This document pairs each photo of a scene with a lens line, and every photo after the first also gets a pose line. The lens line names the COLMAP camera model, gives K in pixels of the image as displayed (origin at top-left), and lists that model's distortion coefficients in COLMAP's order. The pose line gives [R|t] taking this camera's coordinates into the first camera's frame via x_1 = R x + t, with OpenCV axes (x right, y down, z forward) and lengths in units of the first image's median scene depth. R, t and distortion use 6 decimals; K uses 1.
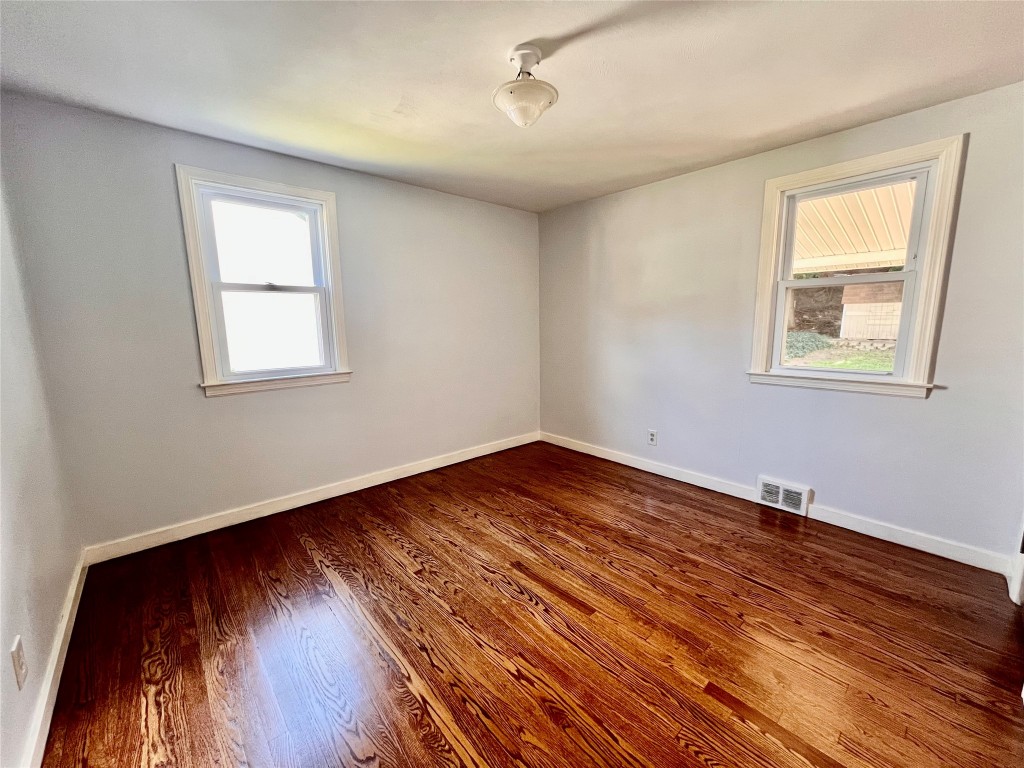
lens RADIAL K [[405.7, 0, 512.0], [0, 405.7, 384.0], [0, 0, 1]] dist [-0.001482, -0.000072]
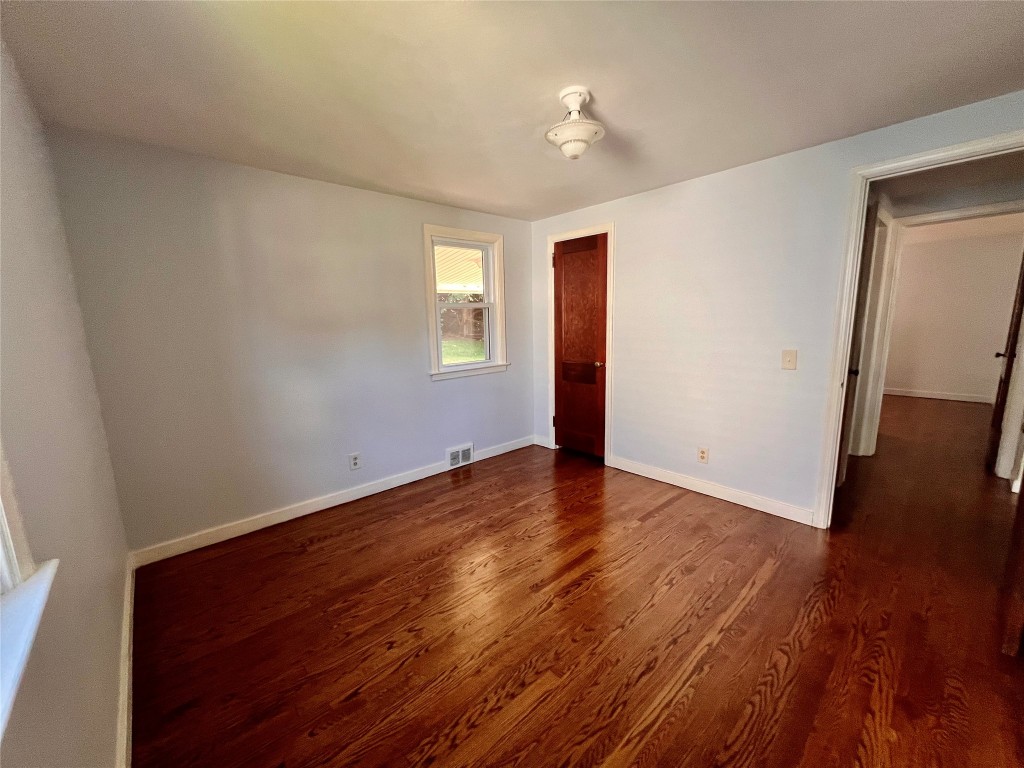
lens RADIAL K [[410.8, 0, 512.0], [0, 410.8, 384.0], [0, 0, 1]] dist [-0.001366, 0.000165]
pose [[-0.005135, -0.143206, 0.989680, -0.736848], [0.177510, 0.973844, 0.141836, -0.144530], [-0.984106, 0.176406, 0.020420, 0.795329]]
